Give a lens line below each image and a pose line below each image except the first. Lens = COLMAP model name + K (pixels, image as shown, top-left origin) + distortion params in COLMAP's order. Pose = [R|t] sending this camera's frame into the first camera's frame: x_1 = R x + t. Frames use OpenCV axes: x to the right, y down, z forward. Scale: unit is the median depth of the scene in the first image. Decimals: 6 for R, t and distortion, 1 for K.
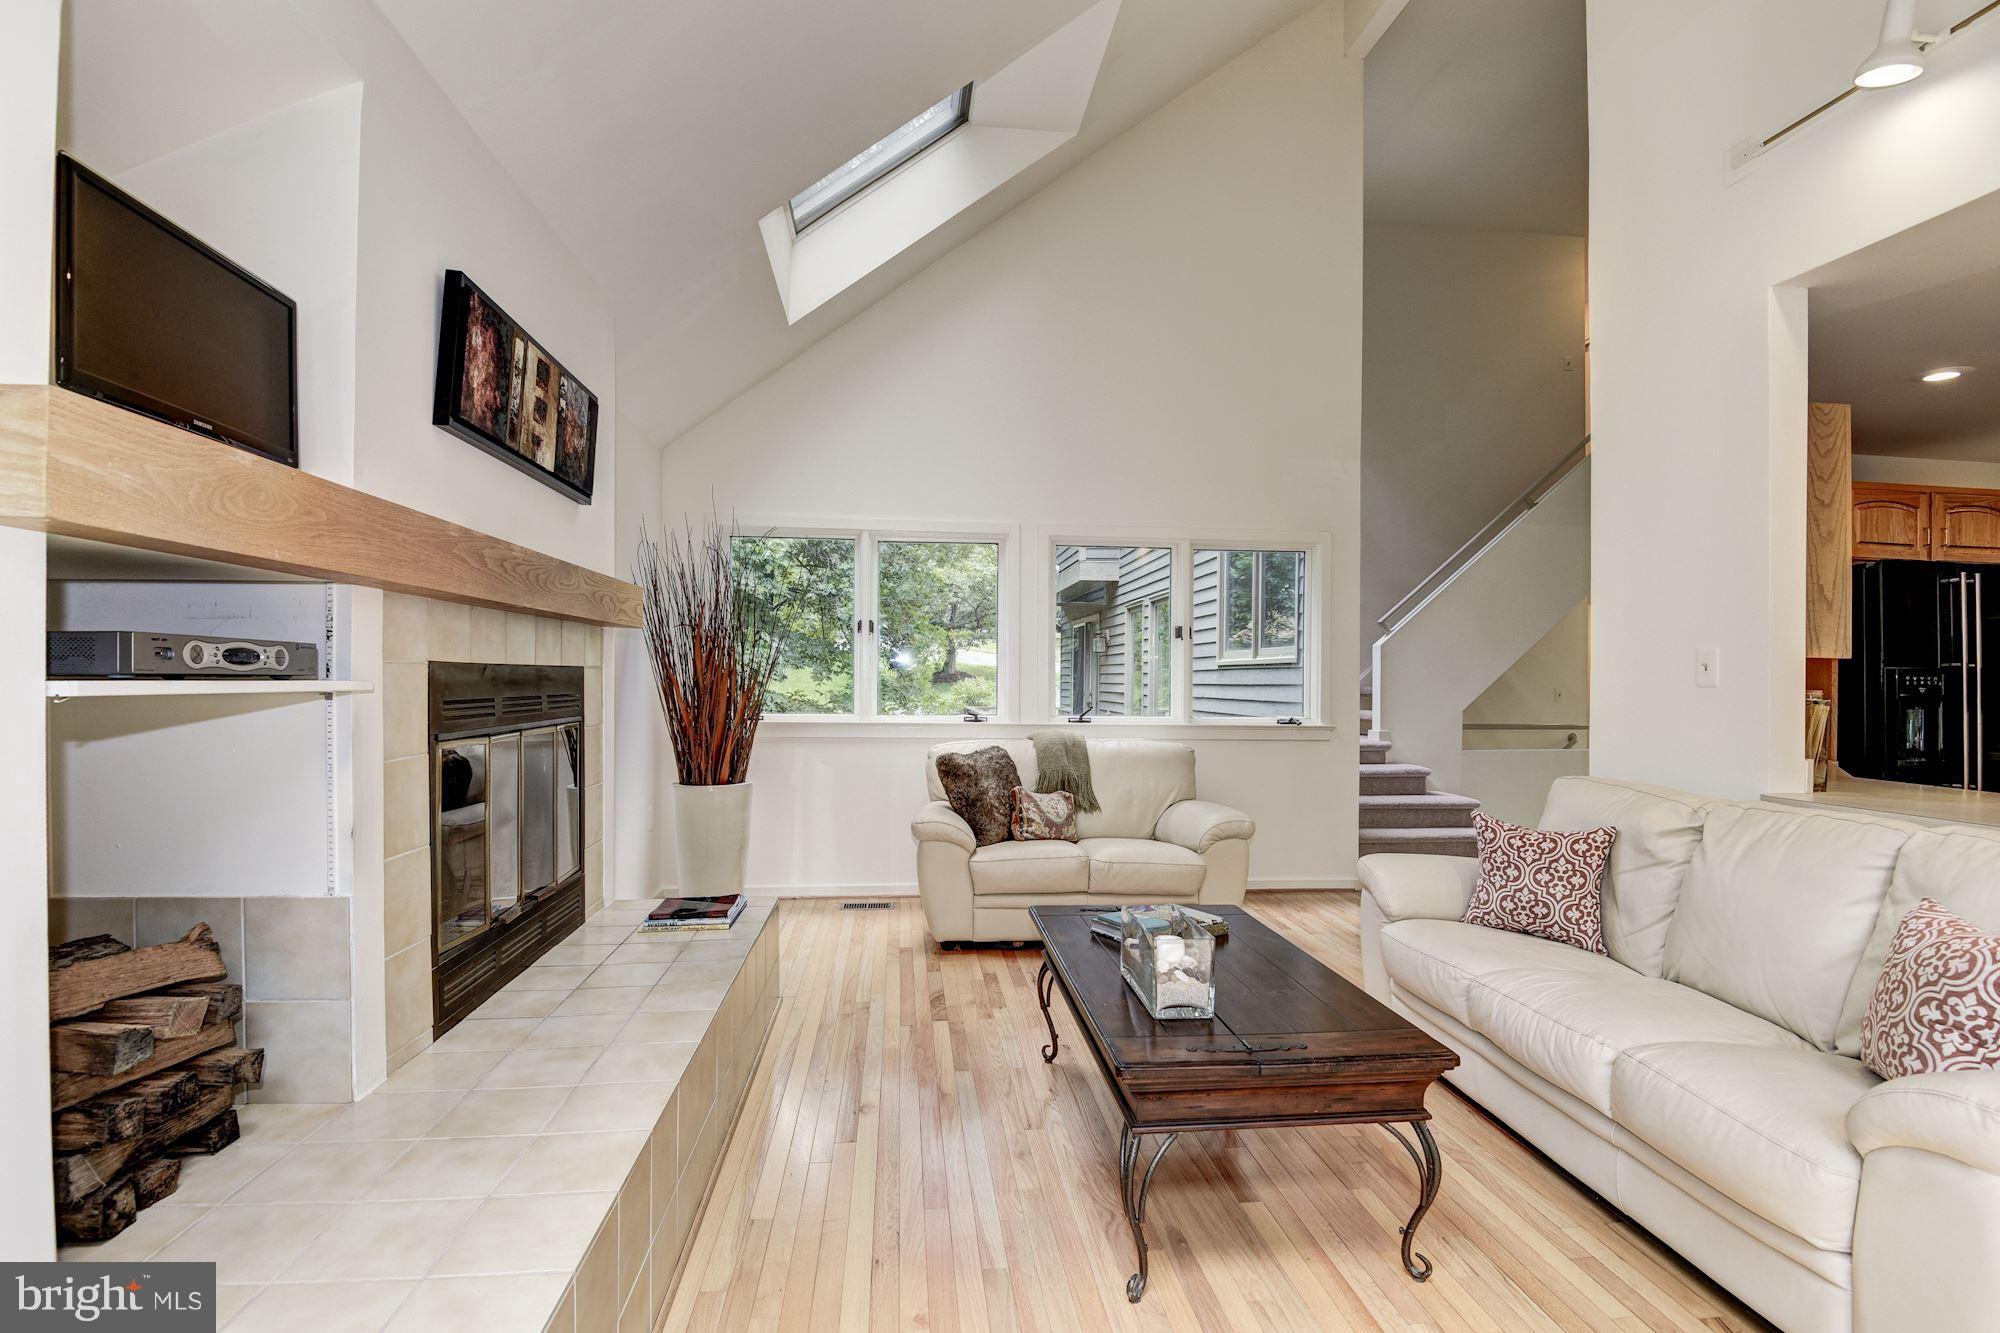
lens RADIAL K [[922.1, 0, 1008.5], [0, 922.1, 675.0], [0, 0, 1]] dist [-0.018413, -0.004652]
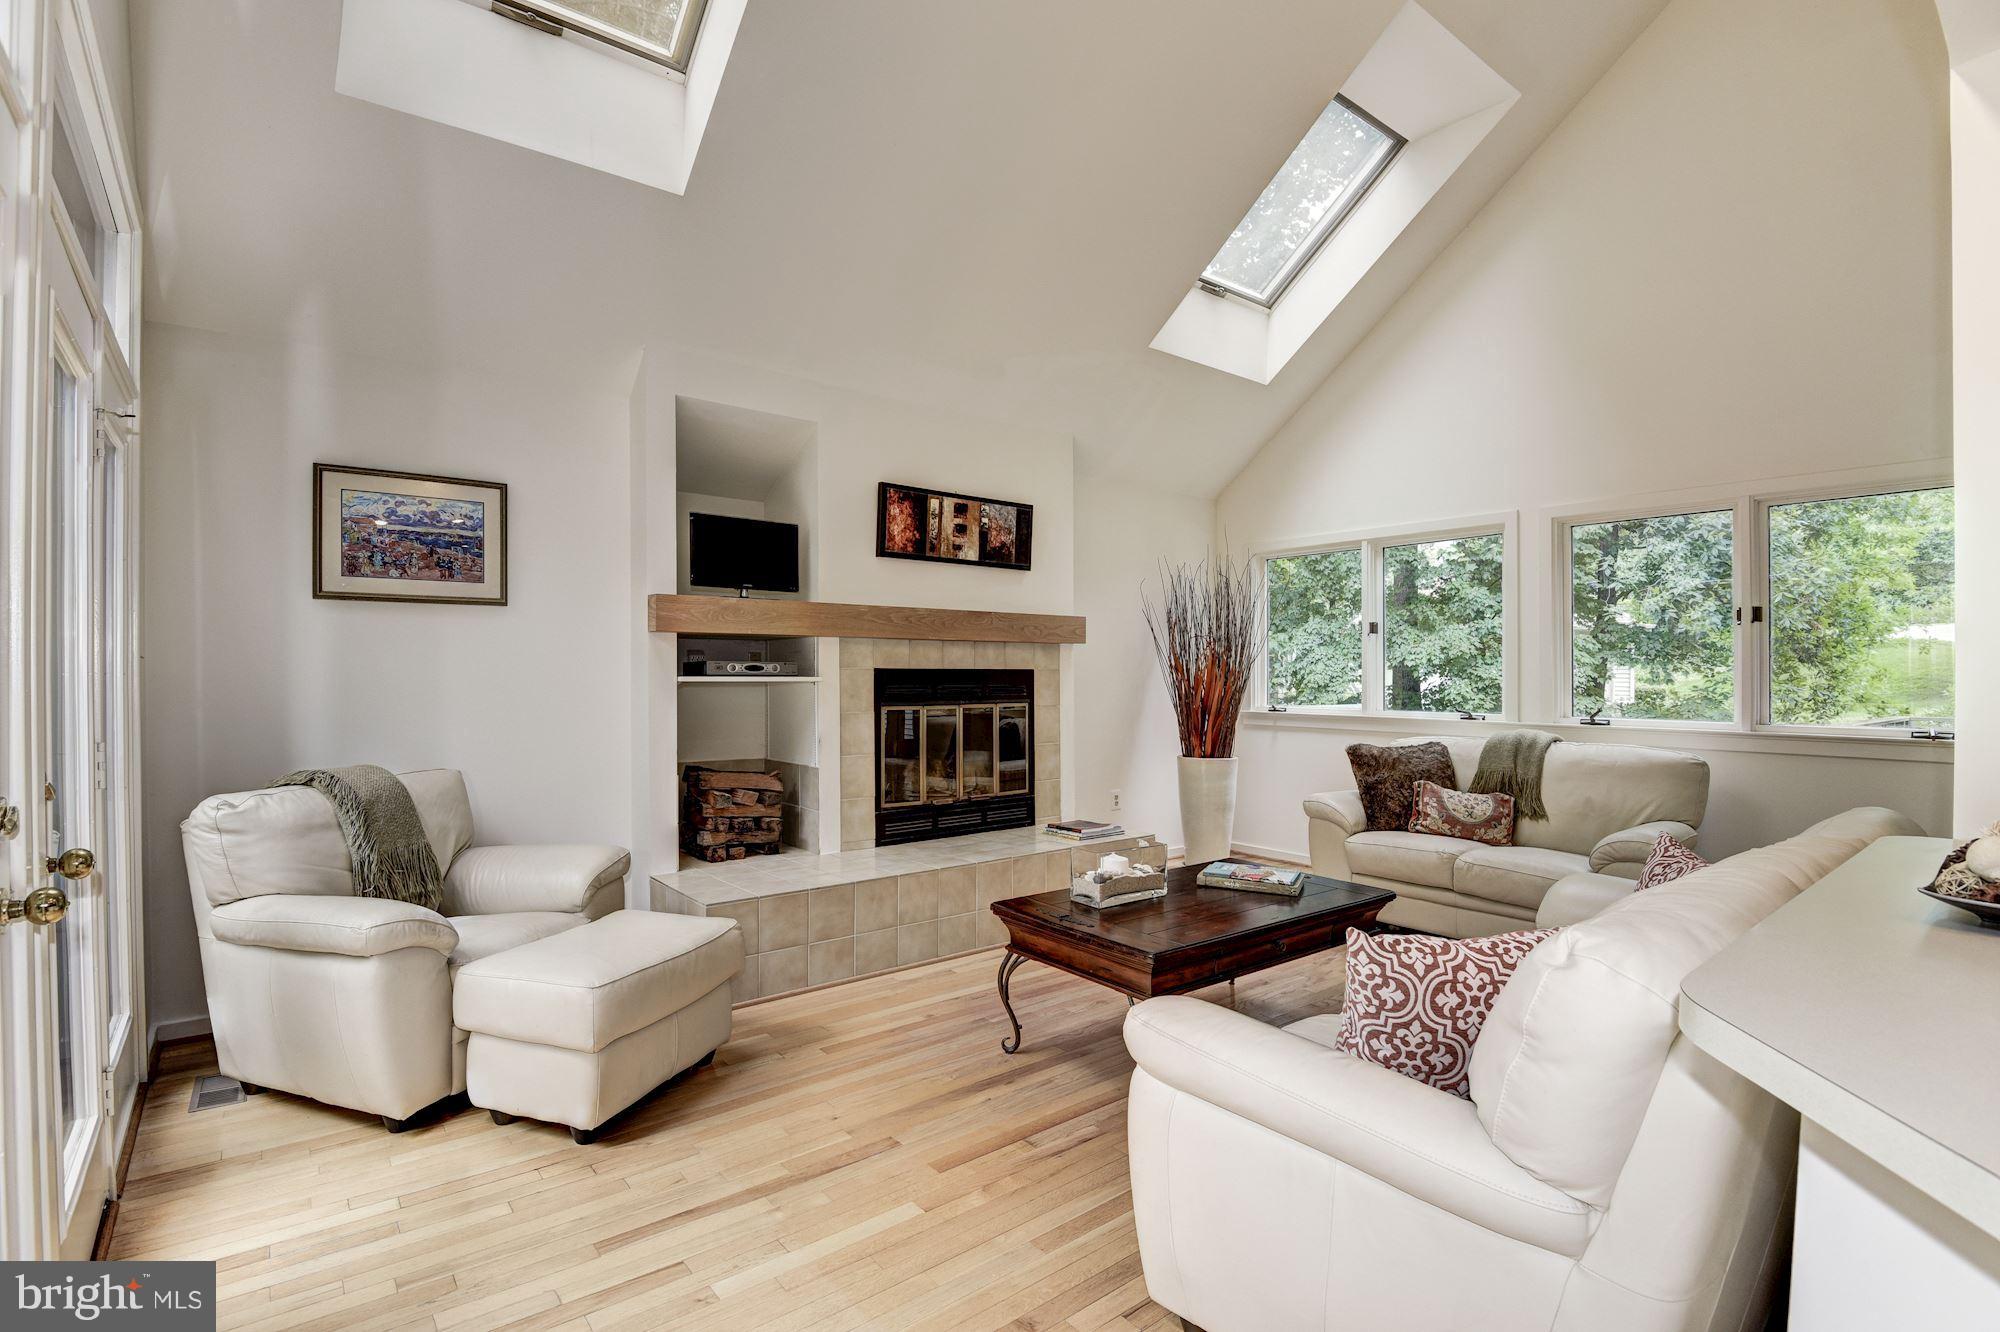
lens RADIAL K [[922.1, 0, 983.3], [0, 922.1, 671.2], [0, 0, 1]] dist [-0.018413, -0.004652]
pose [[0.520248, -0.009968, -0.853957, 0.645788], [0.004555, 0.999950, -0.008897, 0.005595], [0.854003, 0.000738, 0.520267, 0.048165]]
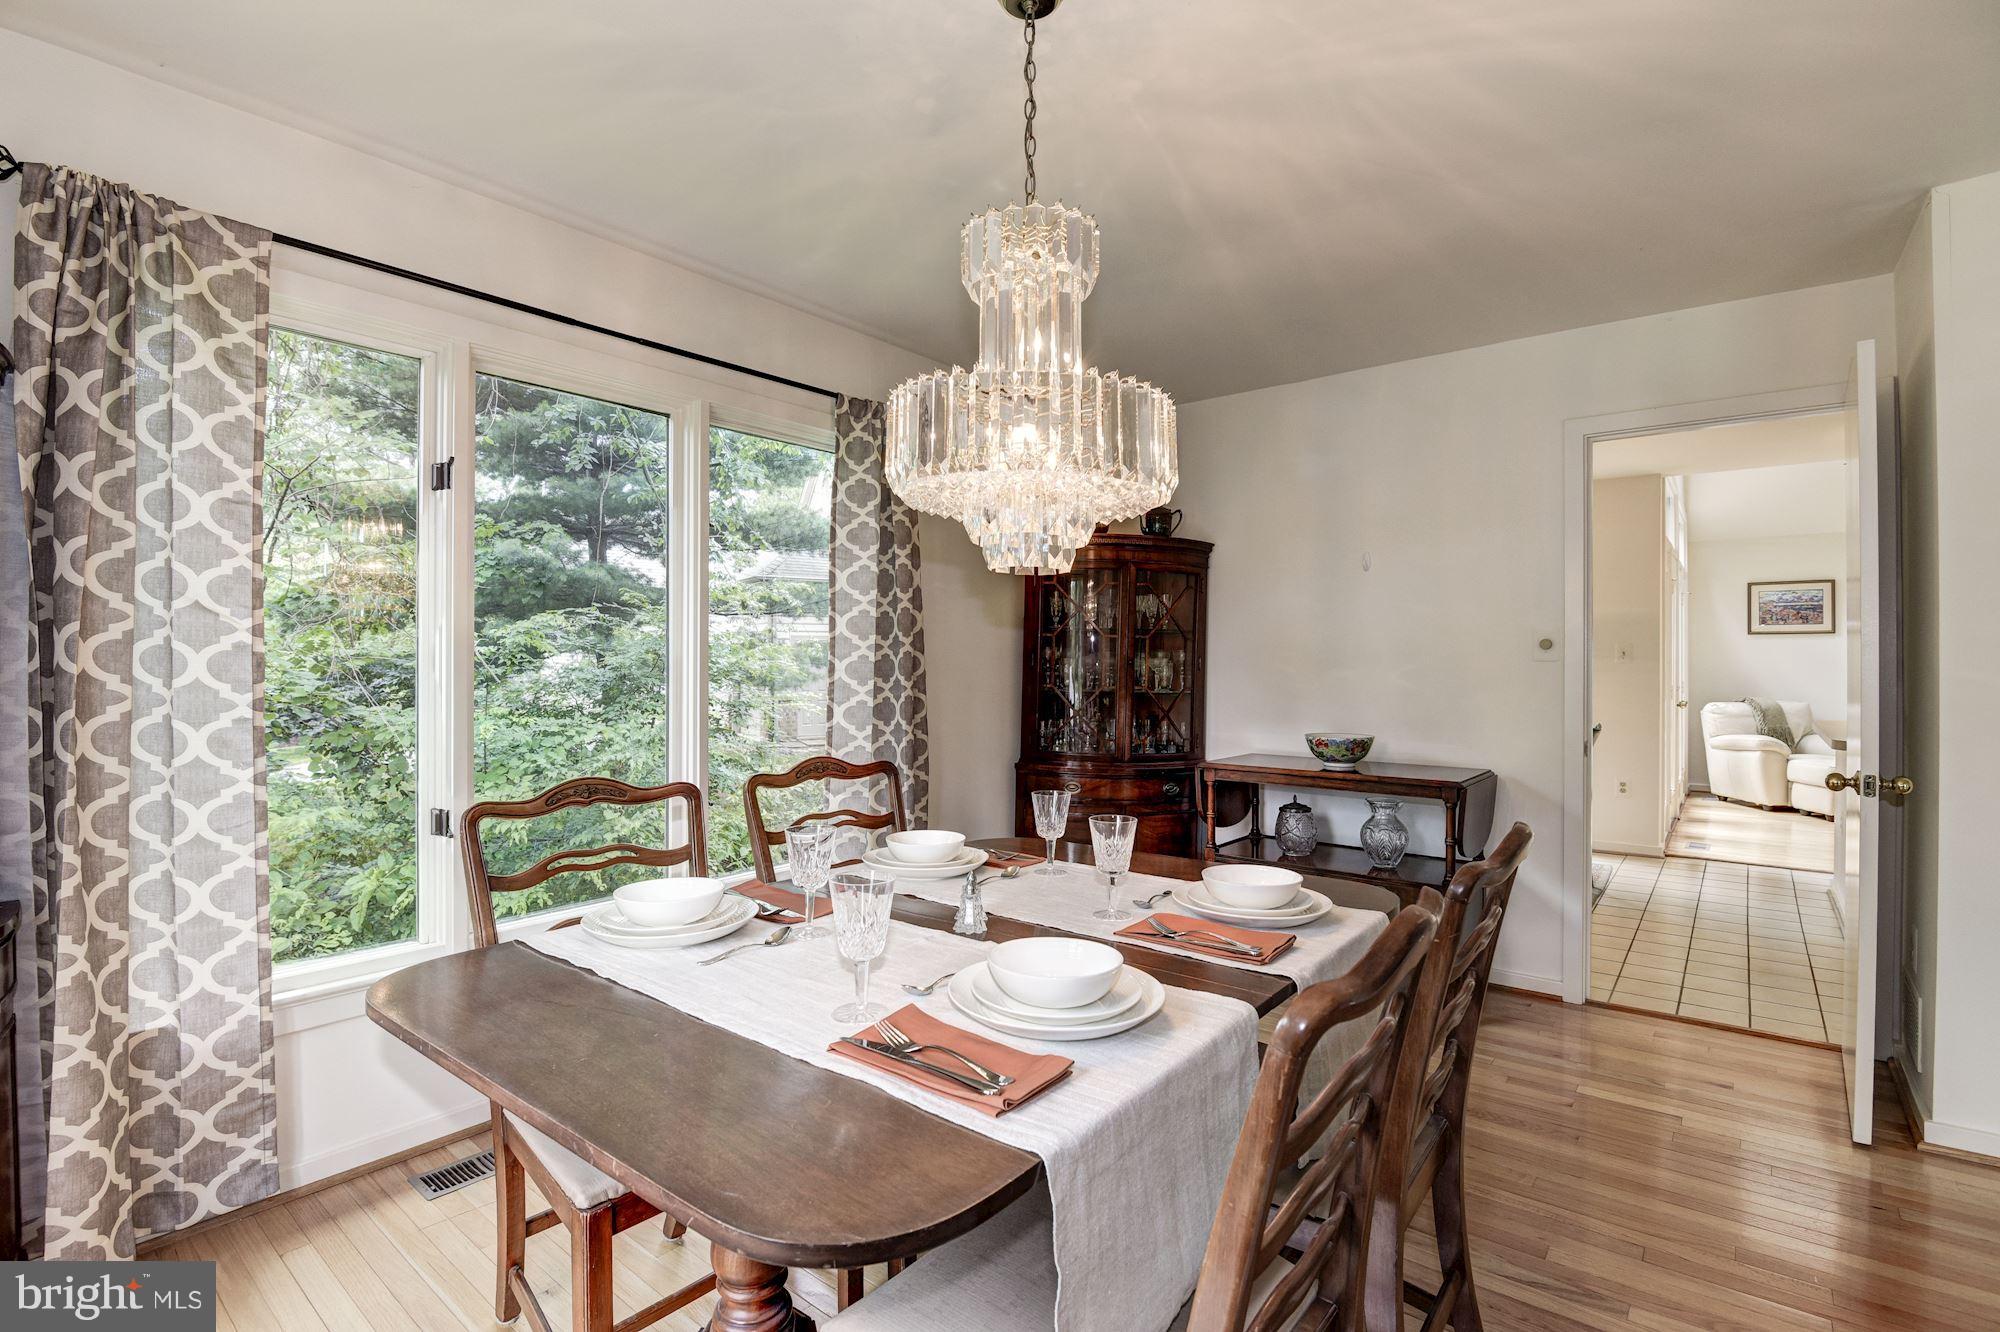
lens RADIAL K [[922.1, 0, 1007.7], [0, 922.1, 657.9], [0, 0, 1]] dist [-0.018413, -0.004652]
pose [[-0.728525, -0.008749, -0.684963, 2.298923], [-0.007109, 0.999961, -0.005211, 0.009148], [0.684982, 0.001073, -0.728559, 0.313910]]
